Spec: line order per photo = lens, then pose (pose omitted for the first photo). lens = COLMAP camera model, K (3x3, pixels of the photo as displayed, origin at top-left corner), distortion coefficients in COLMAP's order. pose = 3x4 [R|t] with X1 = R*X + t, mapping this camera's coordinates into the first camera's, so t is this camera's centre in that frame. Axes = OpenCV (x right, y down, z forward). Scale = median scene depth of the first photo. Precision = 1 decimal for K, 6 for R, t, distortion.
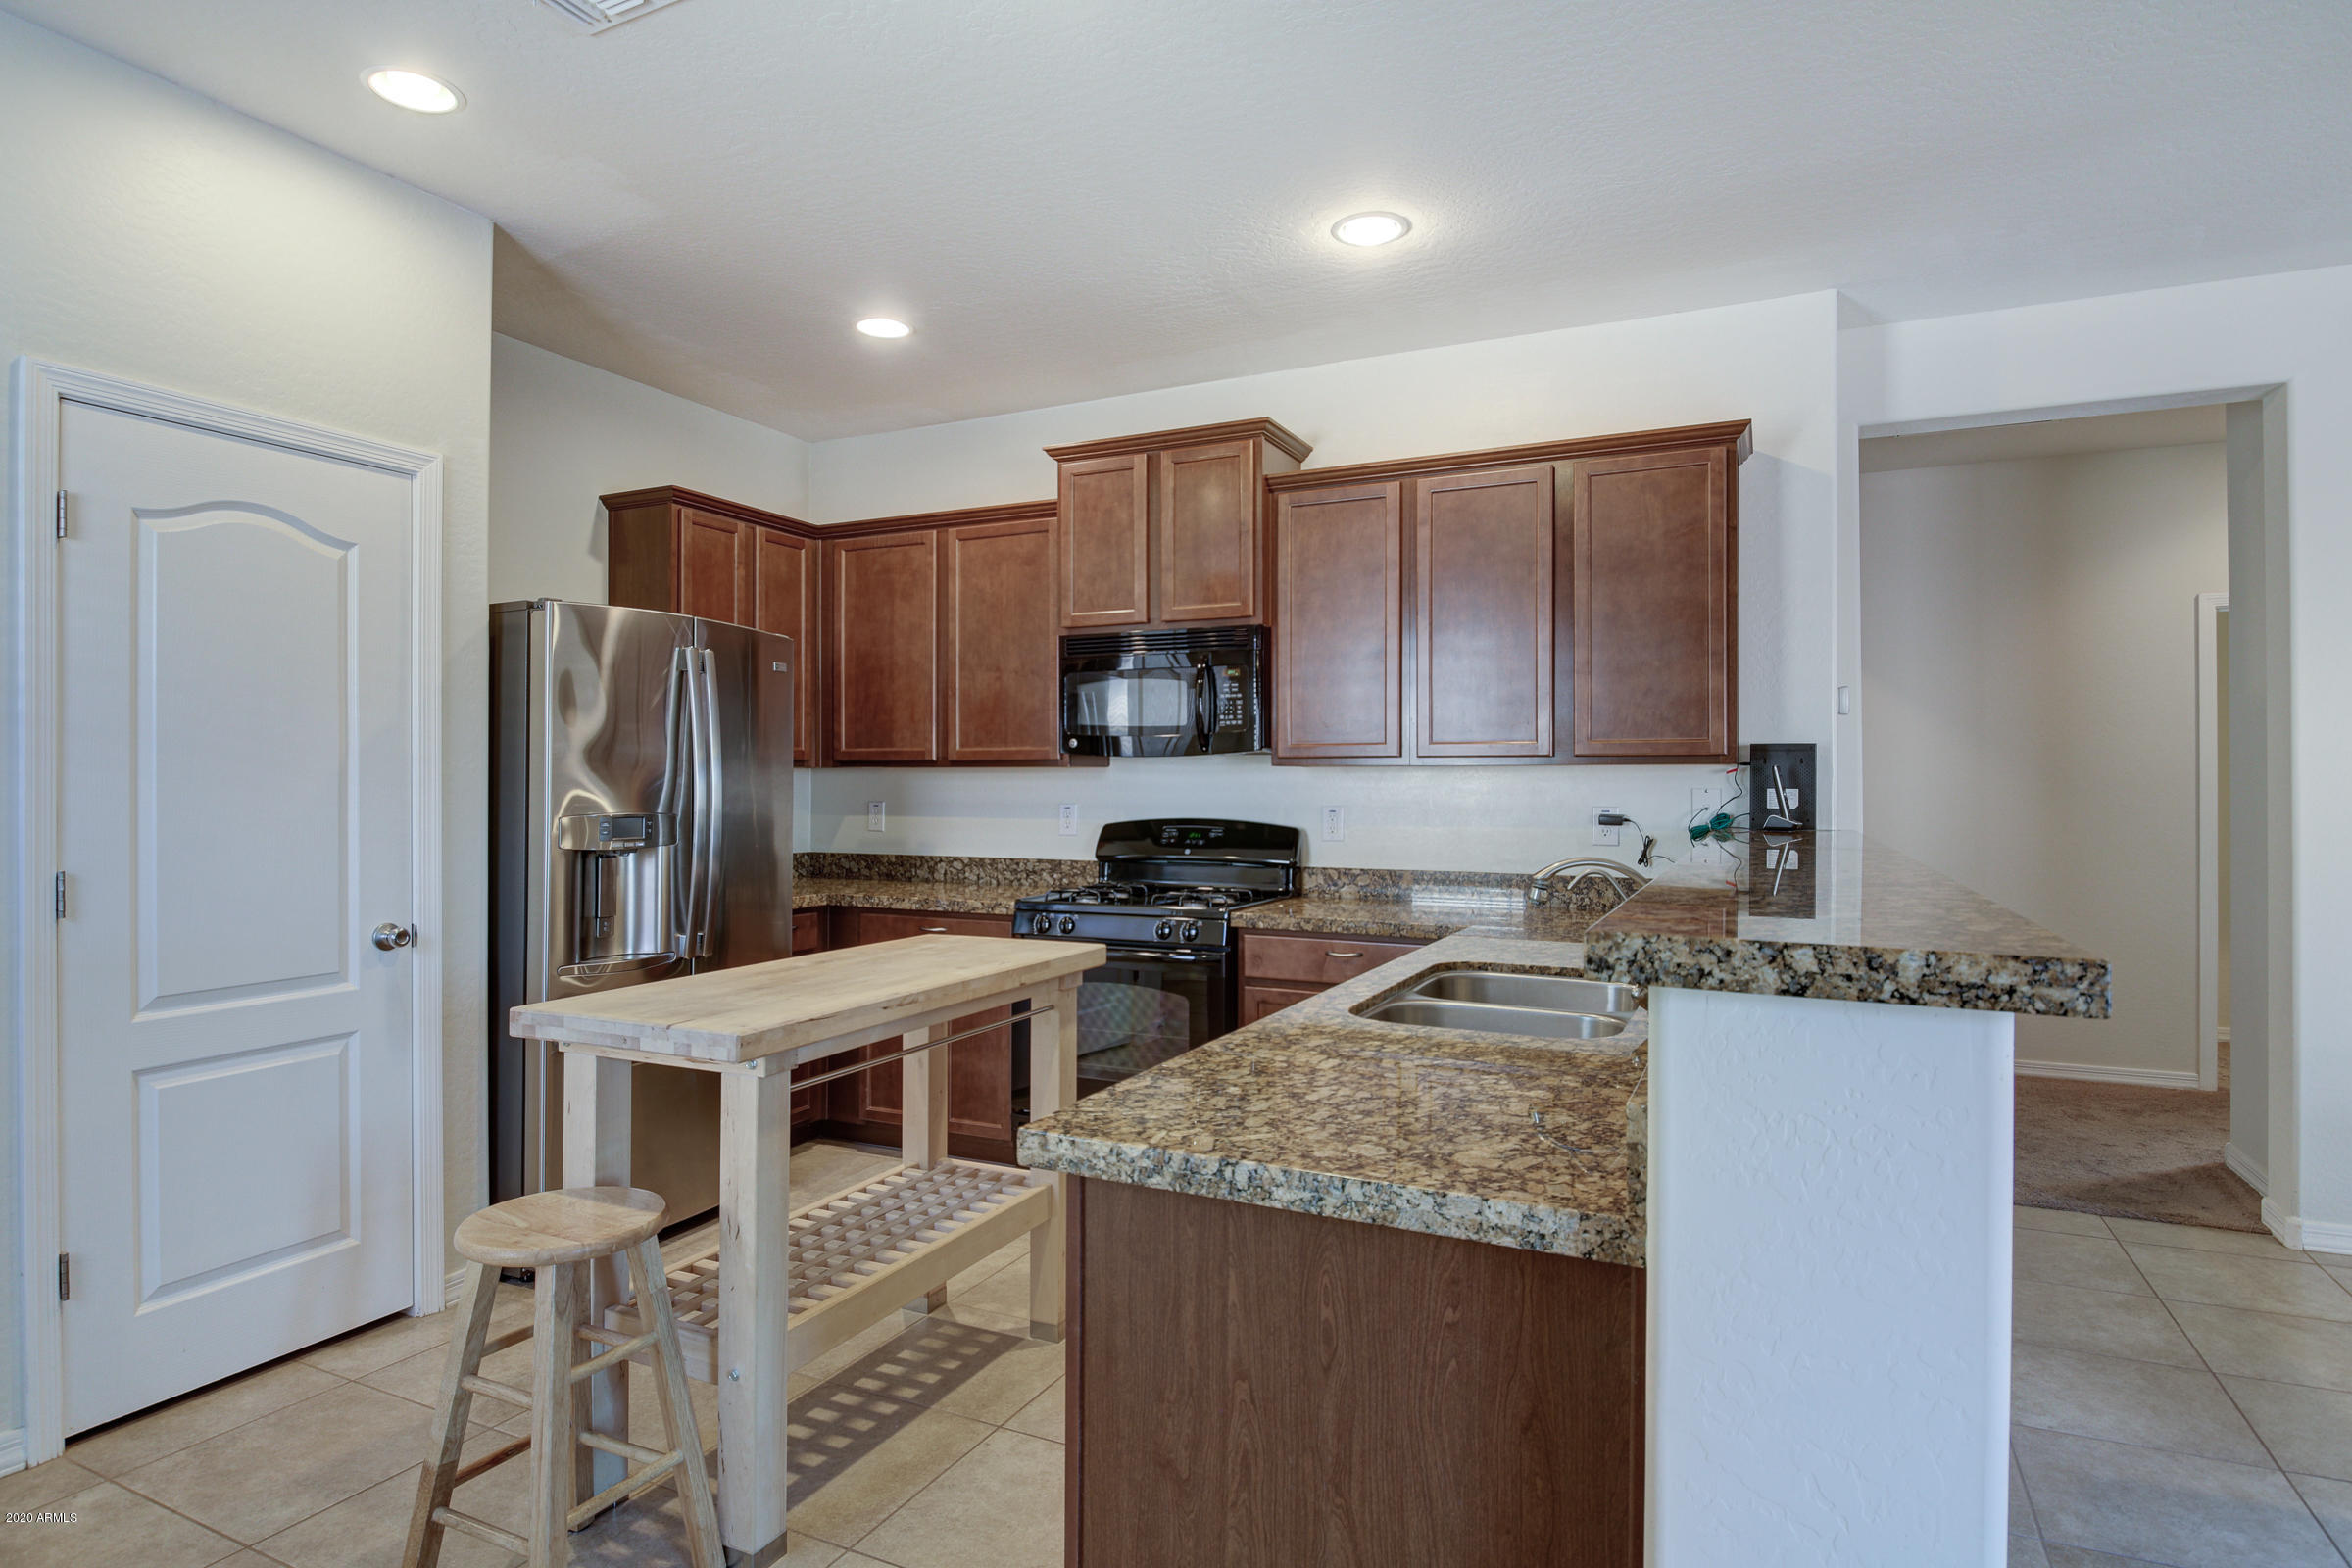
lens RADIAL K [[1280.3, 0, 1212.3], [0, 1280.3, 763.2], [0, 0, 1]] dist [0.020431, -0.018297]
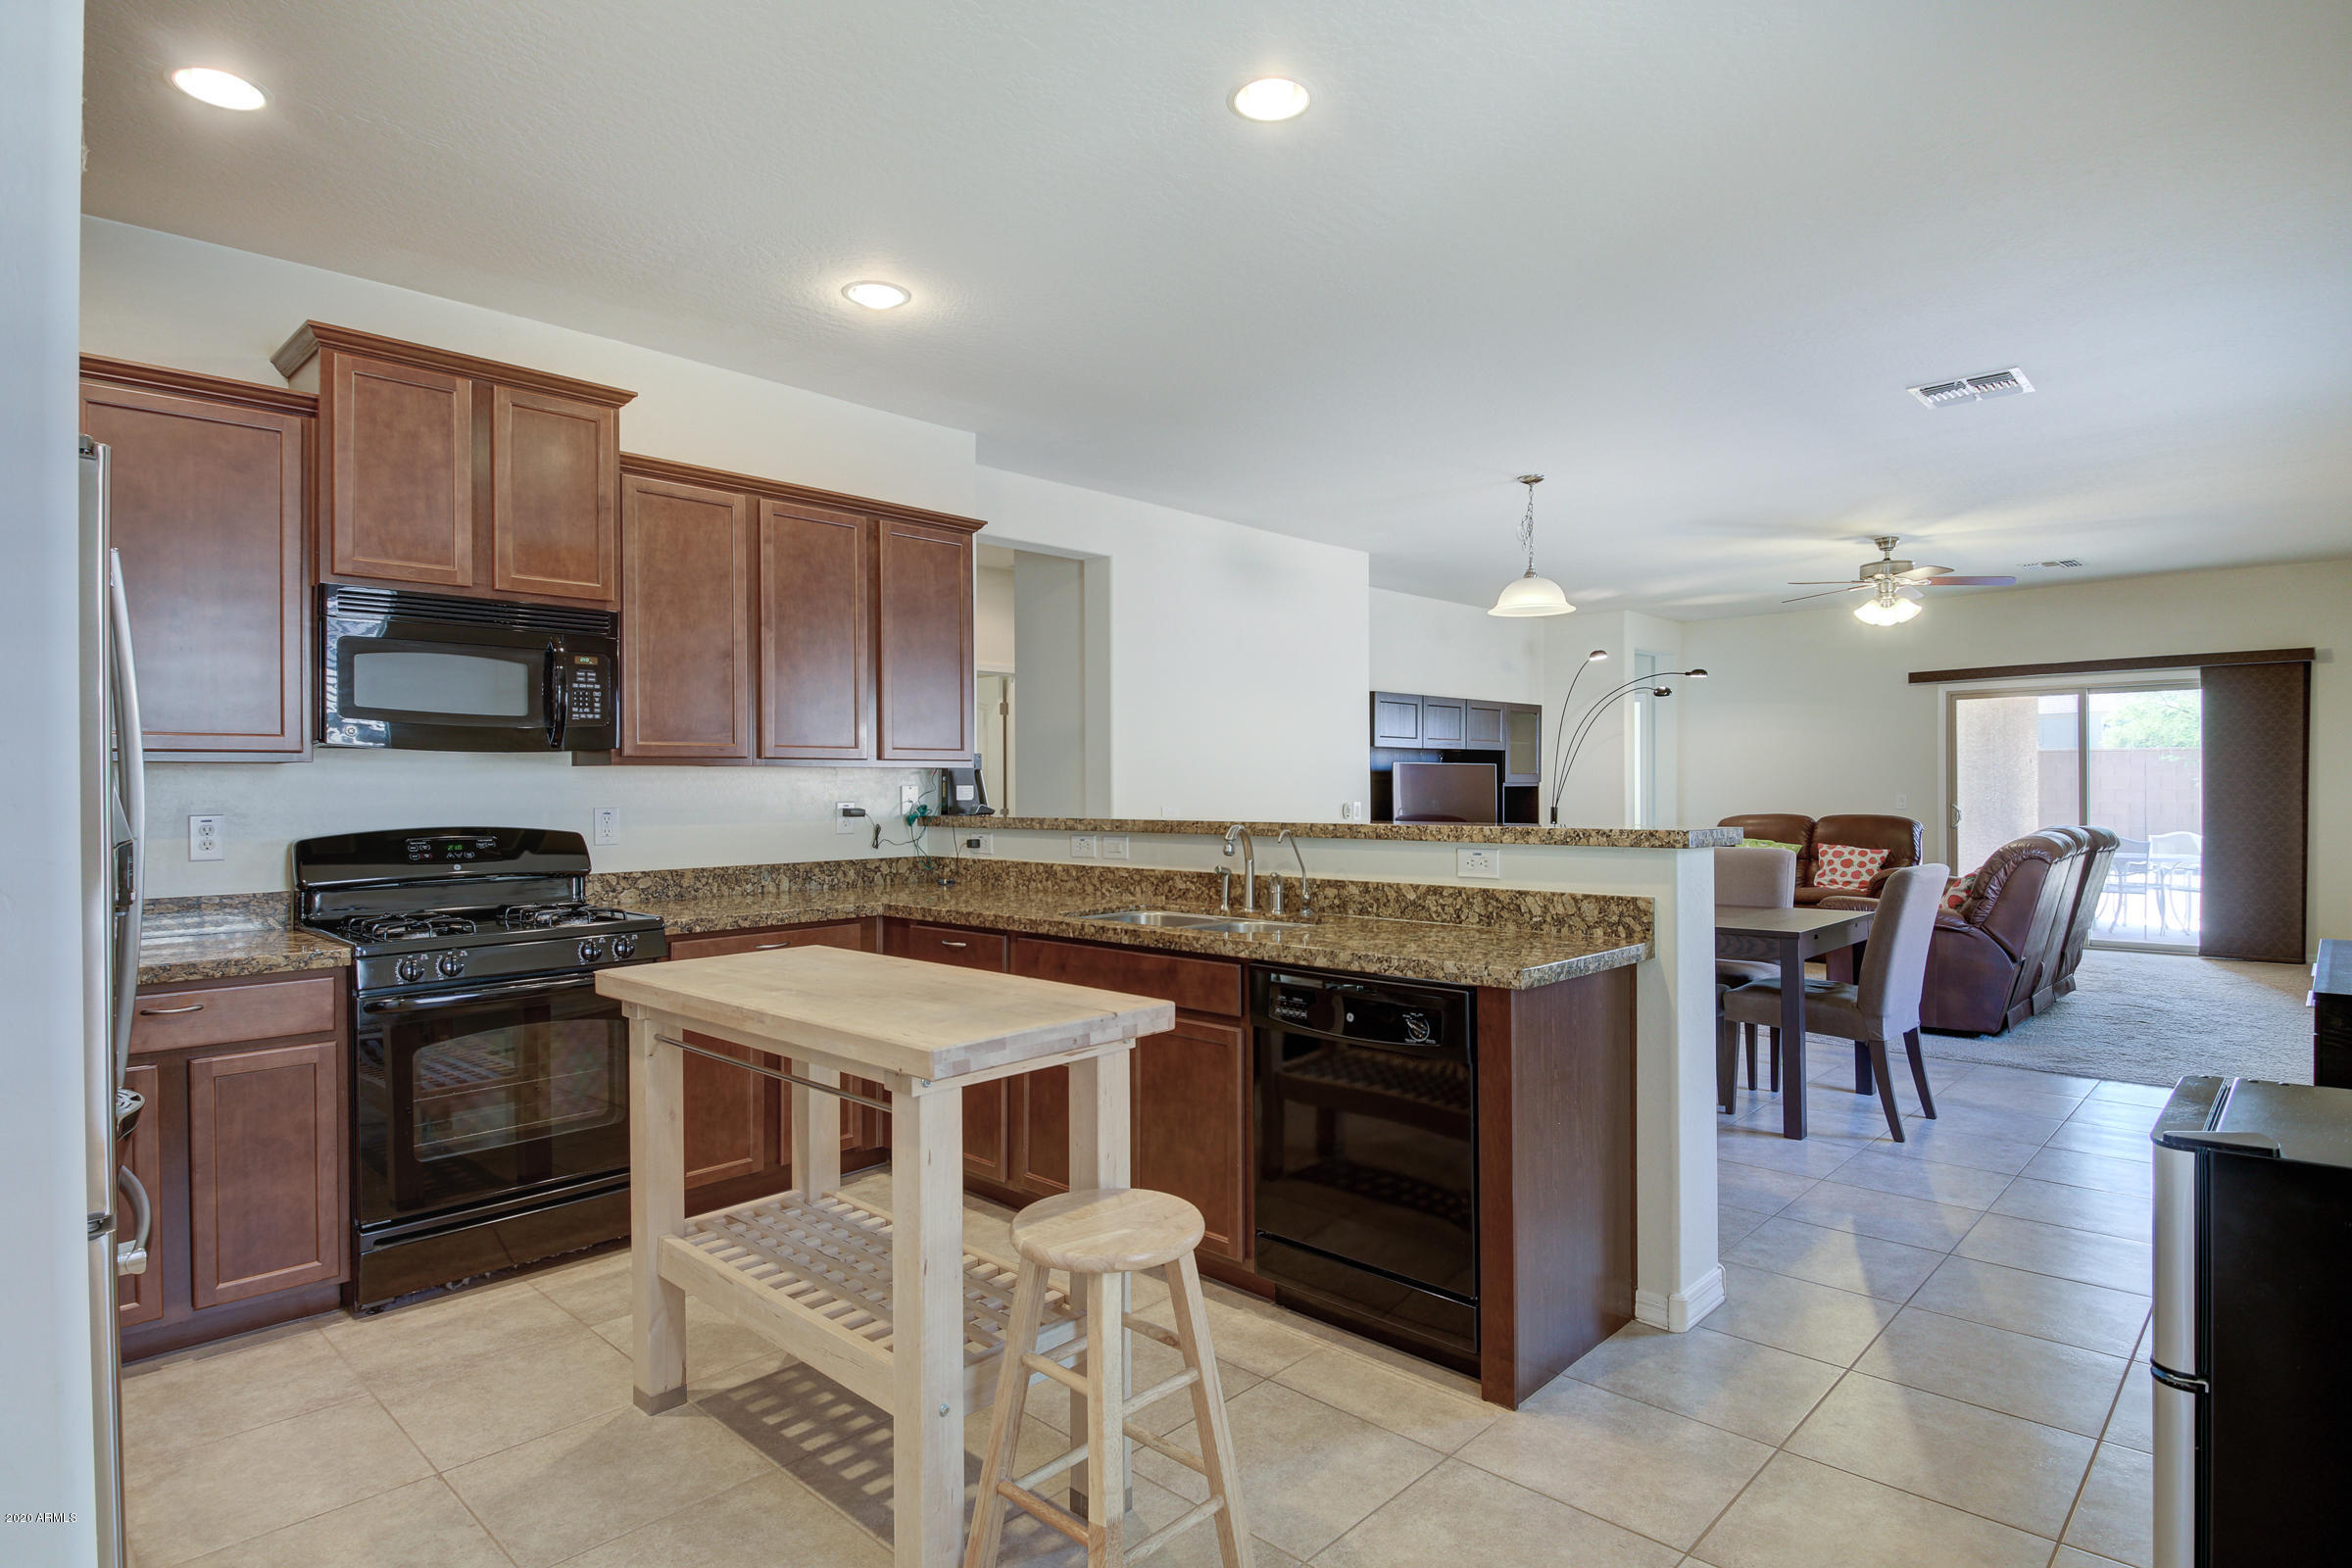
lens RADIAL K [[1280.3, 0, 1157.6], [0, 1280.3, 780.9], [0, 0, 1]] dist [0.020431, -0.018297]
pose [[0.299605, 0.000712, 0.954063, -0.705678], [-0.004103, 0.999991, 0.000543, 0.011672], [-0.954055, -0.004078, 0.299605, 0.337054]]
